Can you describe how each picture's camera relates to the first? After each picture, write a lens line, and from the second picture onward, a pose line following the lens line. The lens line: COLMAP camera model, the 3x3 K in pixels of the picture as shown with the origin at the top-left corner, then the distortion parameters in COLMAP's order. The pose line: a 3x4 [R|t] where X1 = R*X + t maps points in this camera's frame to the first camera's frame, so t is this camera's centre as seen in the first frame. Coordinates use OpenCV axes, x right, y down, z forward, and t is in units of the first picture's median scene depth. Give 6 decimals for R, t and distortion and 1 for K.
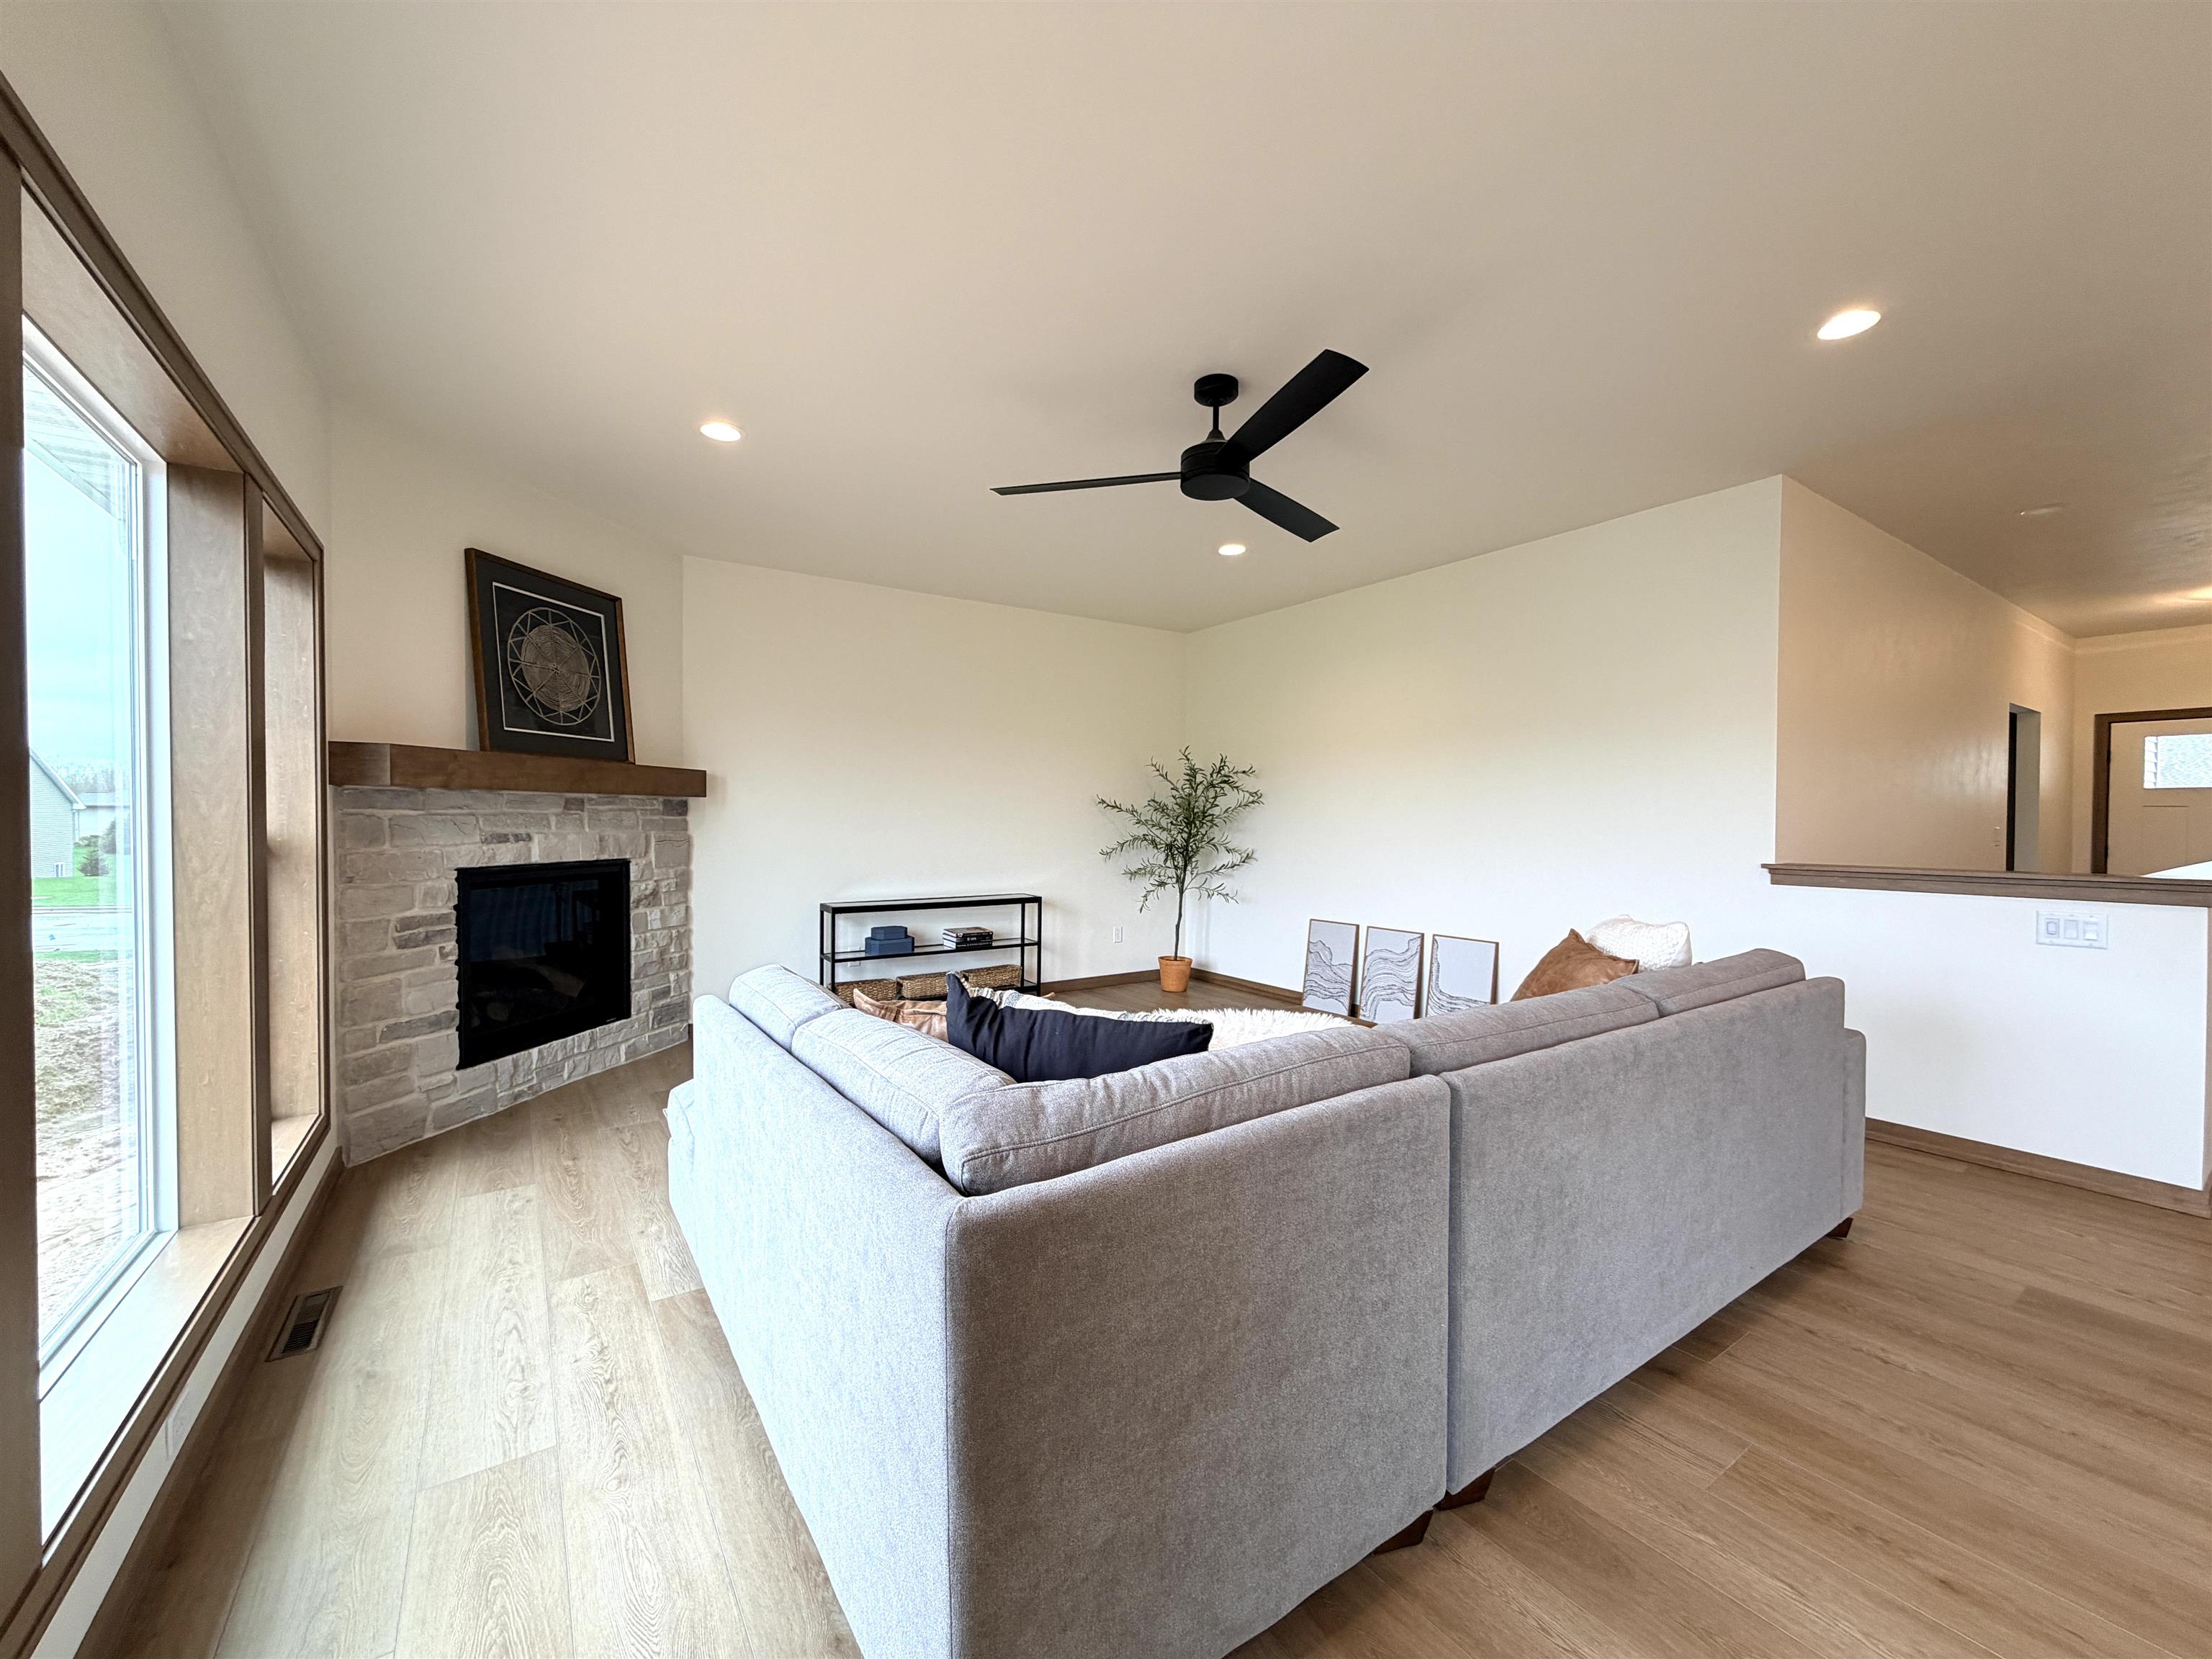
lens RADIAL K [[879.1, 0, 1099.0], [0, 879.1, 831.5], [0, 0, 1]] dist [0.000945, -0.000302]
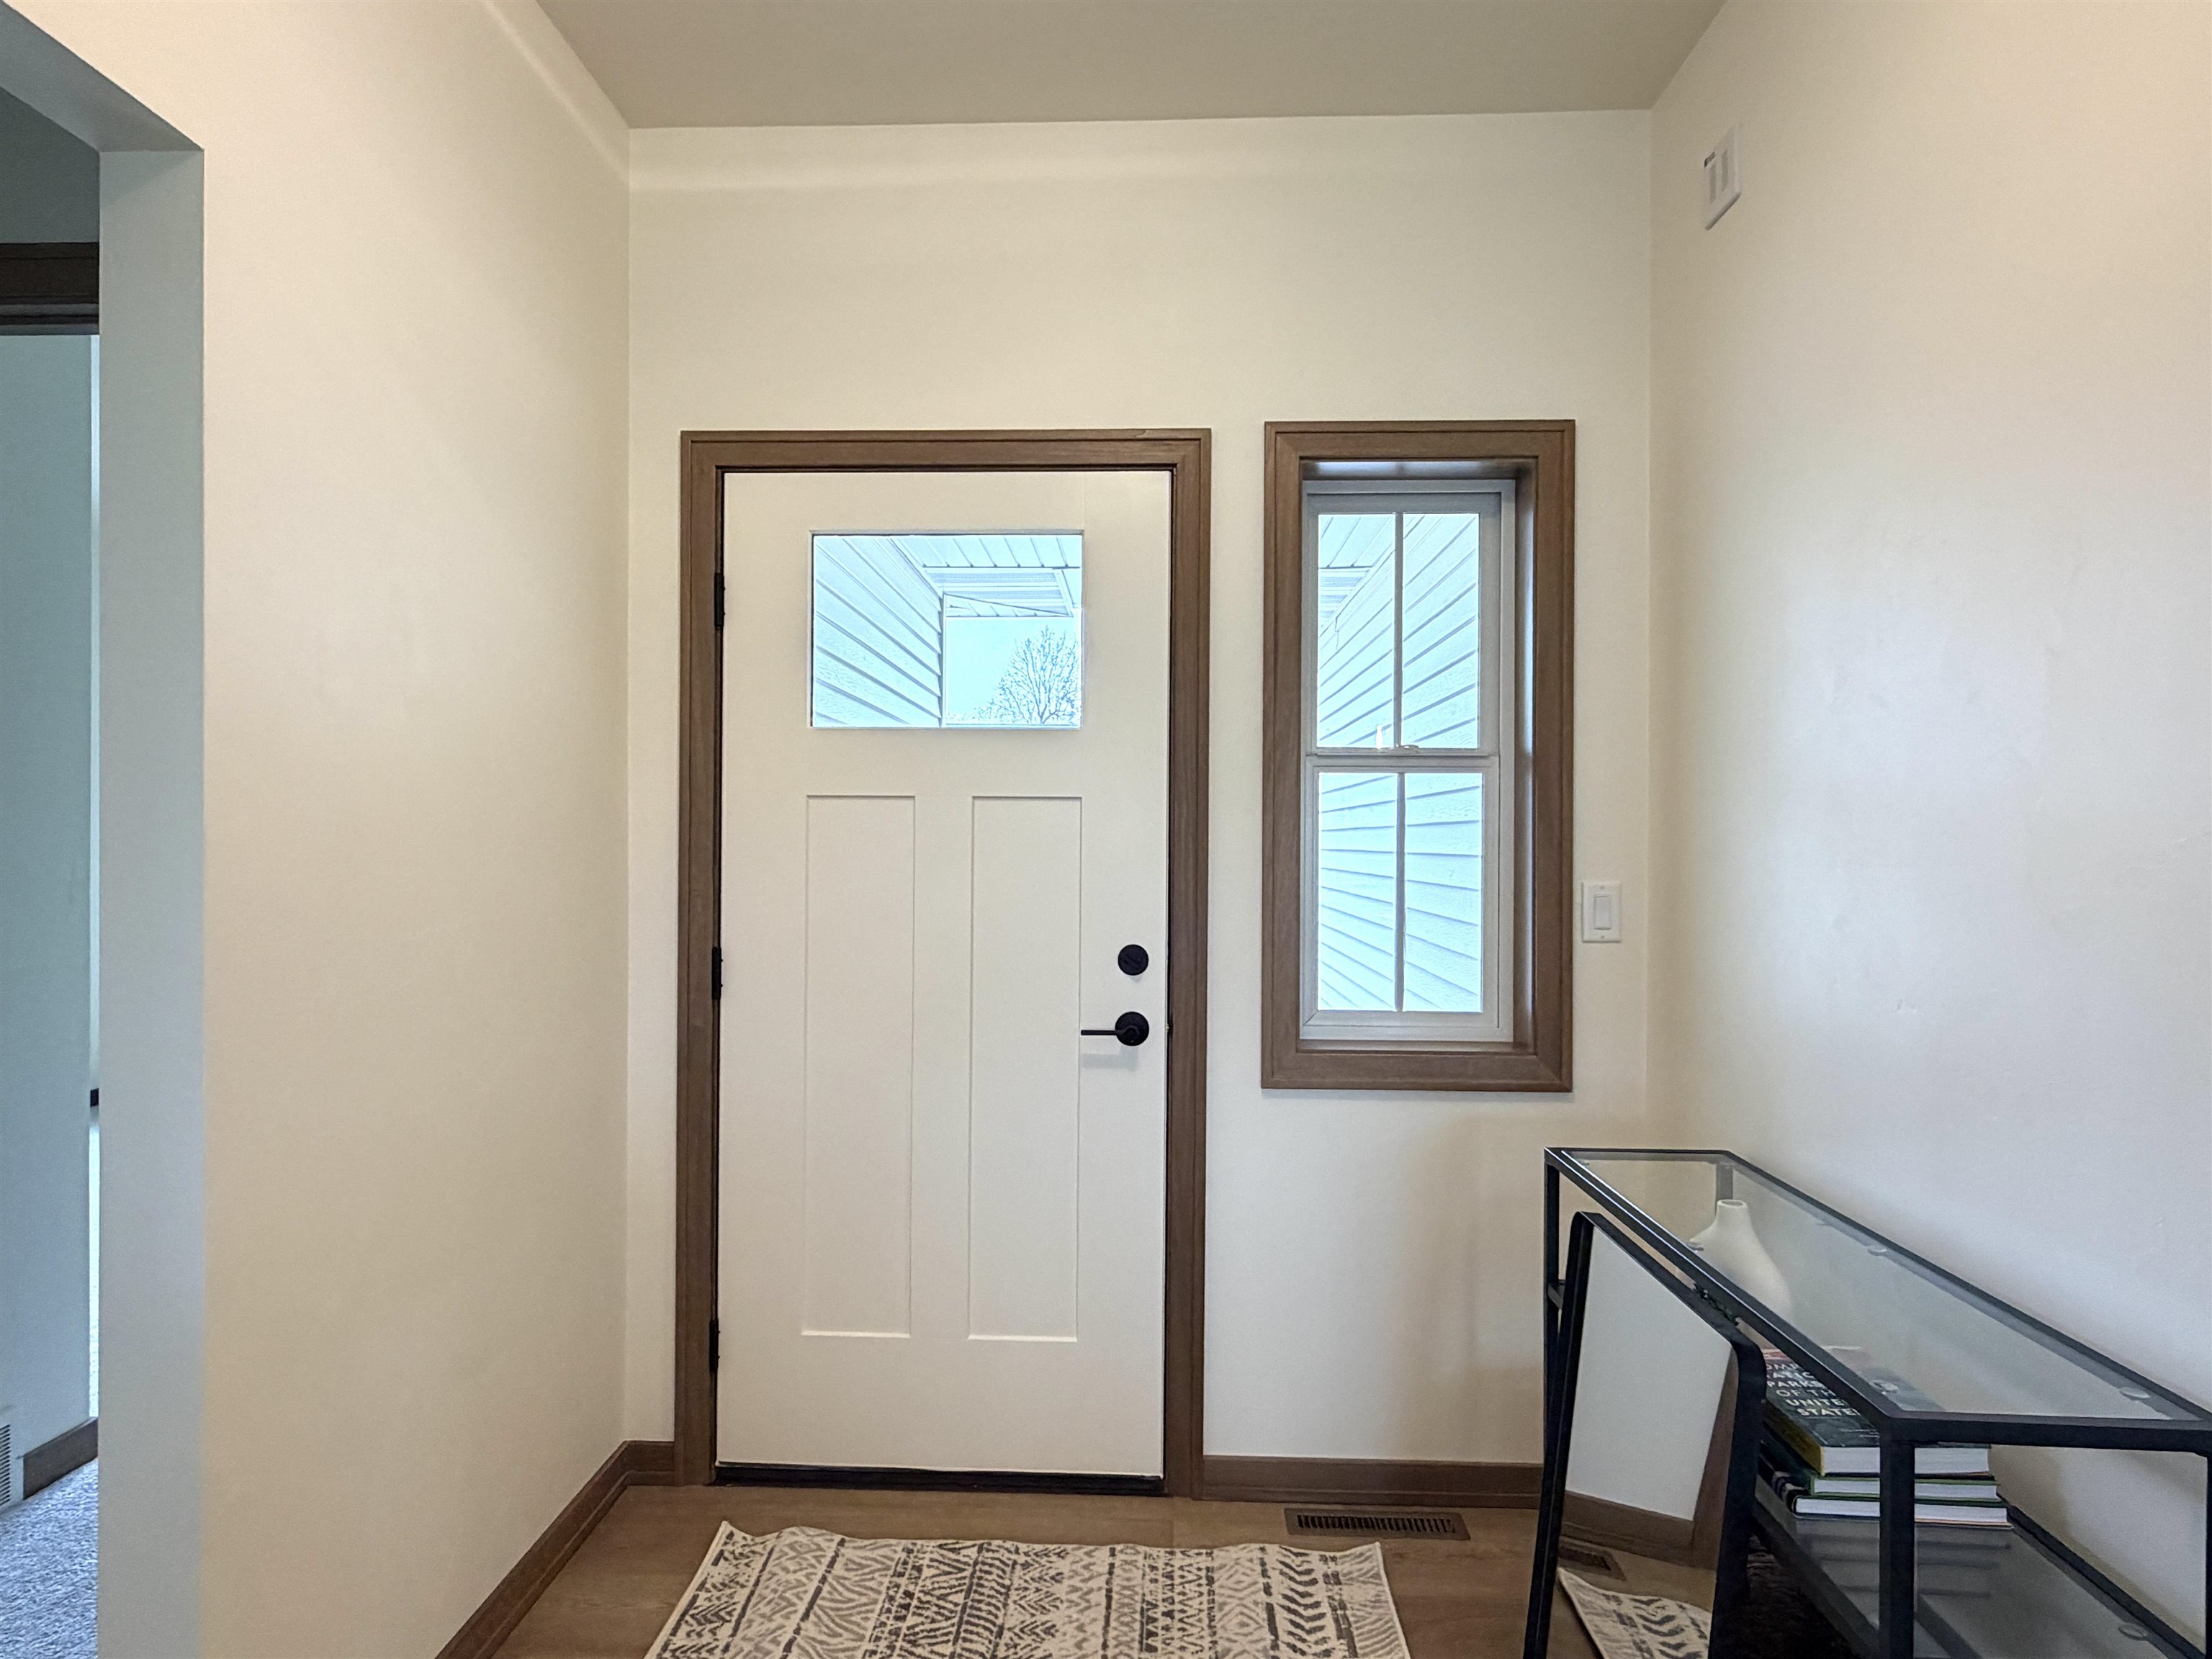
lens RADIAL K [[1269.8, 0, 1105.2], [0, 1269.8, 841.6], [0, 0, 1]] dist [-0.000379, 0.001960]
pose [[0.595260, 0.002499, 0.803529, 1.445528], [0.008701, 0.999917, -0.009555, -0.016137], [-0.803486, 0.012679, 0.595189, 1.087834]]
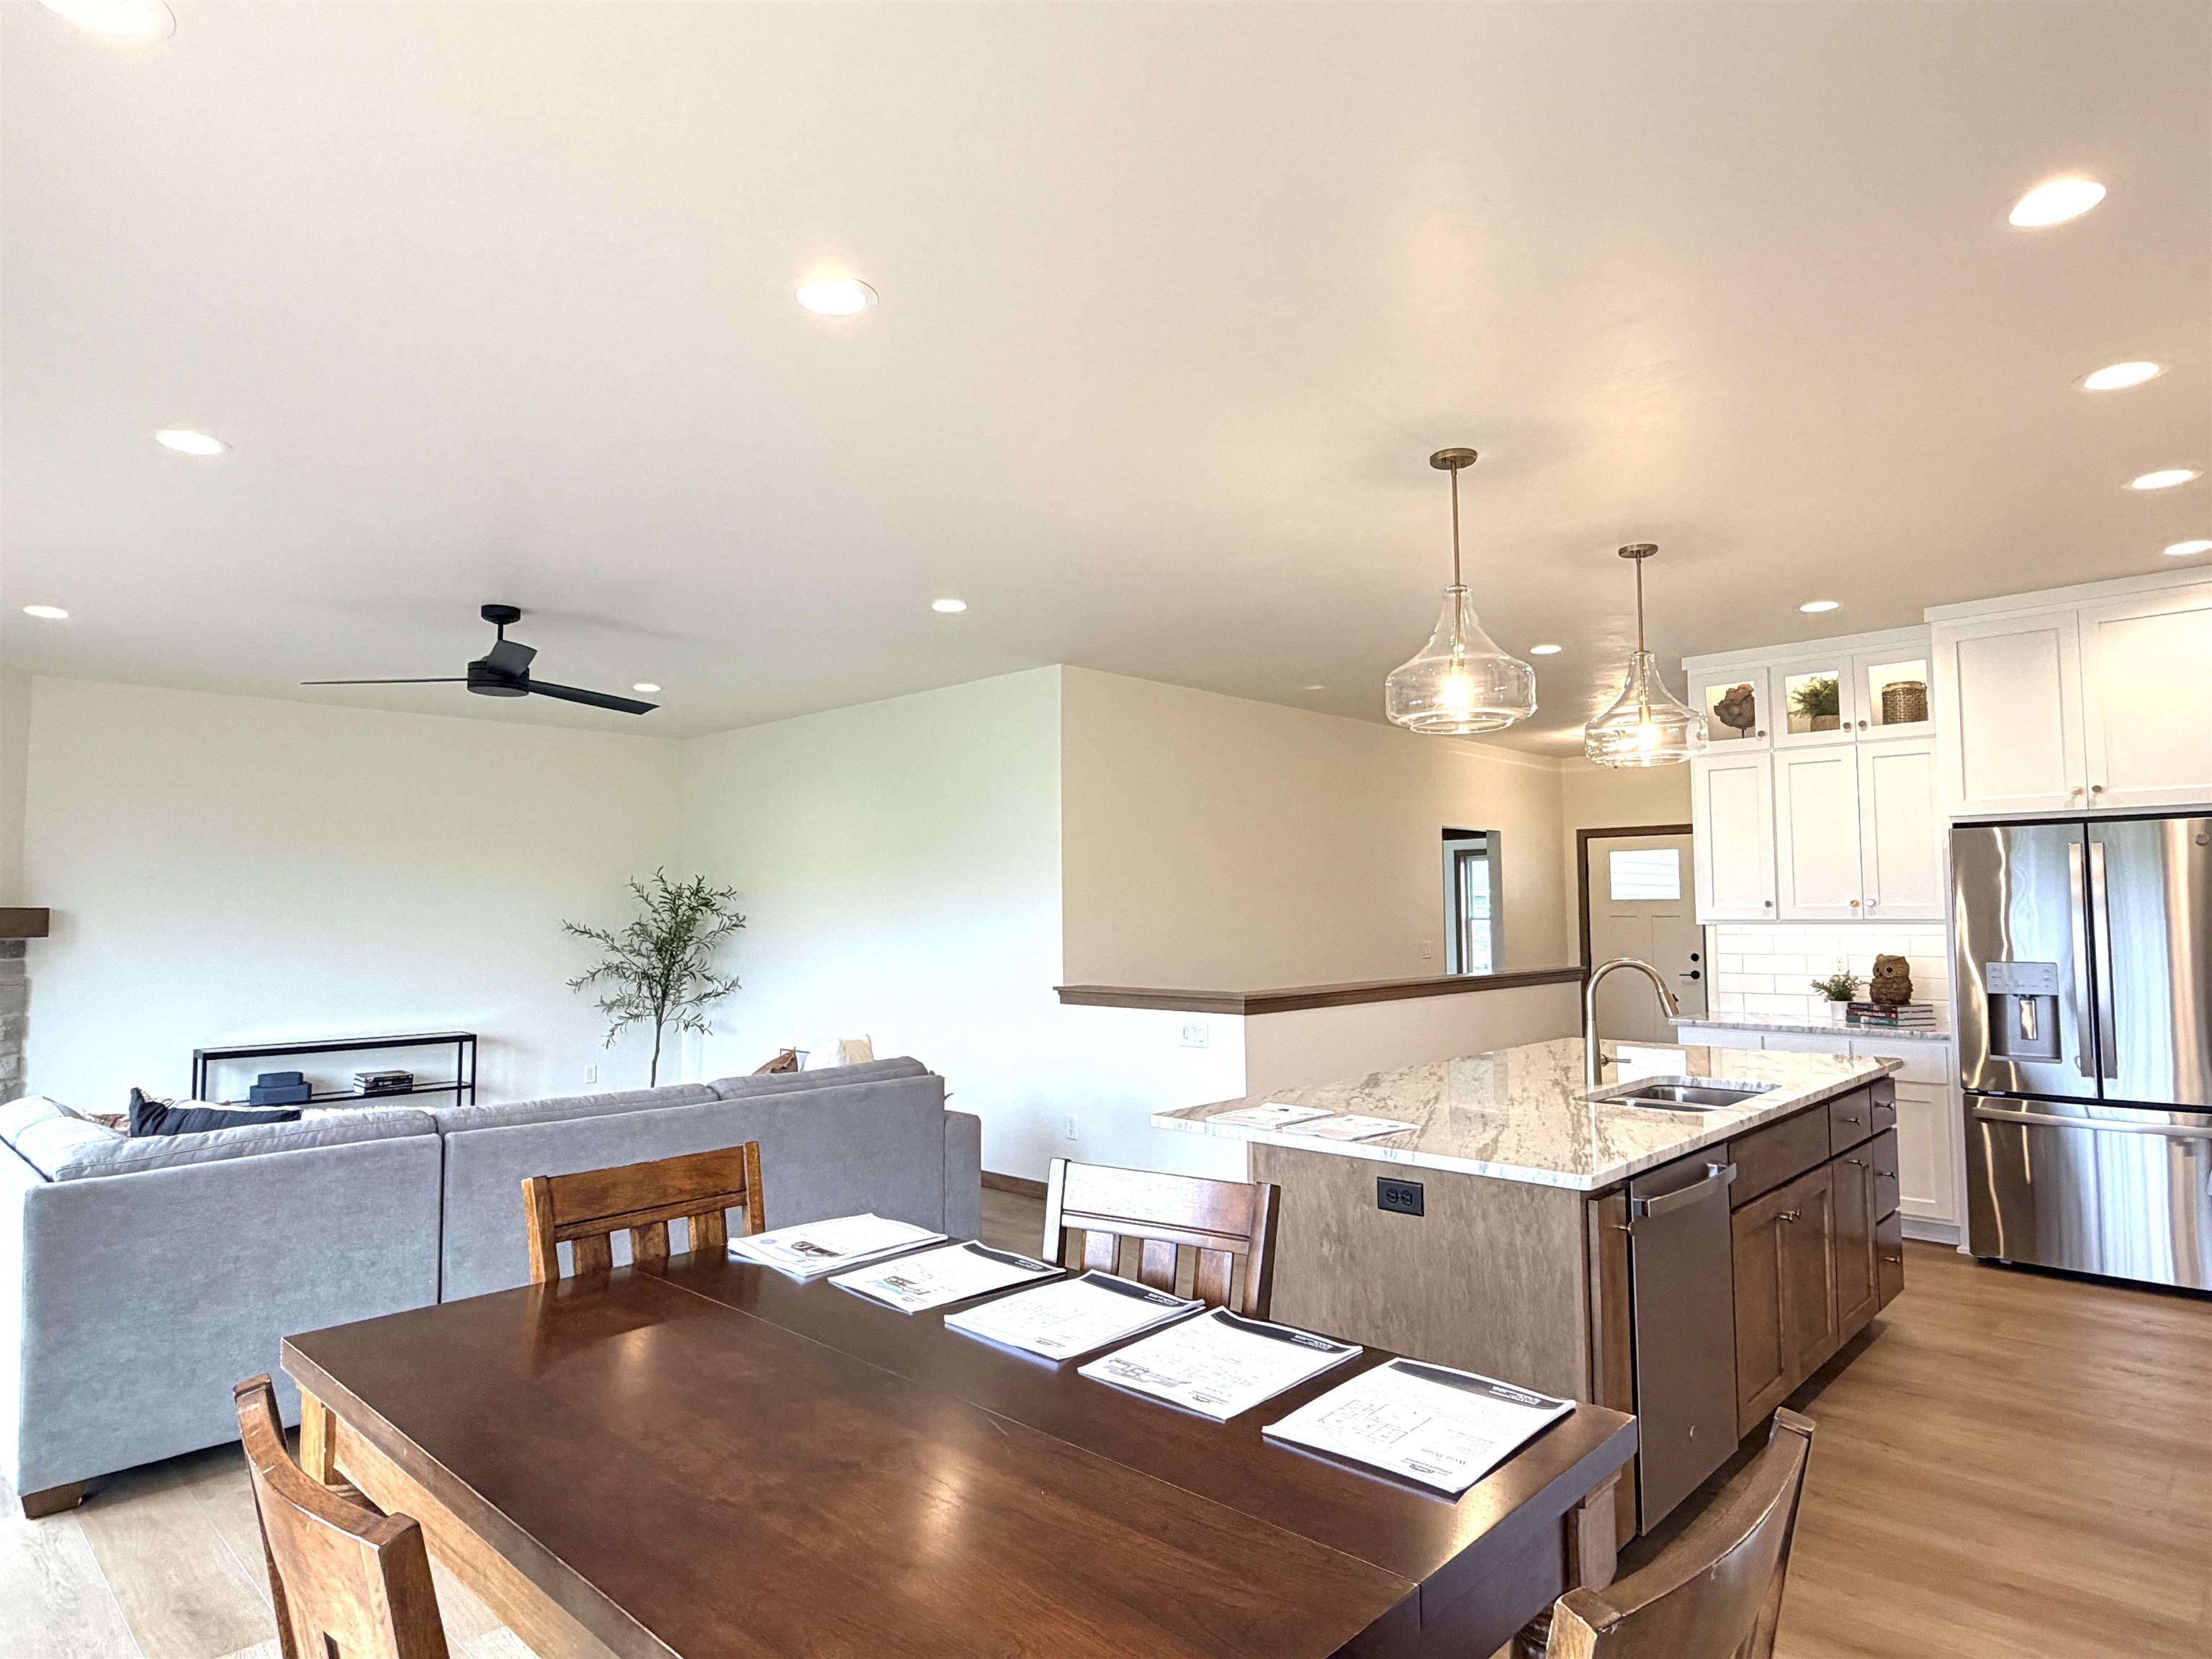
lens RADIAL K [[1269.8, 0, 1097.6], [0, 1269.8, 834.5], [0, 0, 1]] dist [-0.000379, 0.001960]
pose [[0.978456, 0.000540, 0.206453, 0.396124], [0.015265, 0.997070, -0.074955, -0.033089], [-0.205889, 0.076491, 0.975581, -0.596801]]
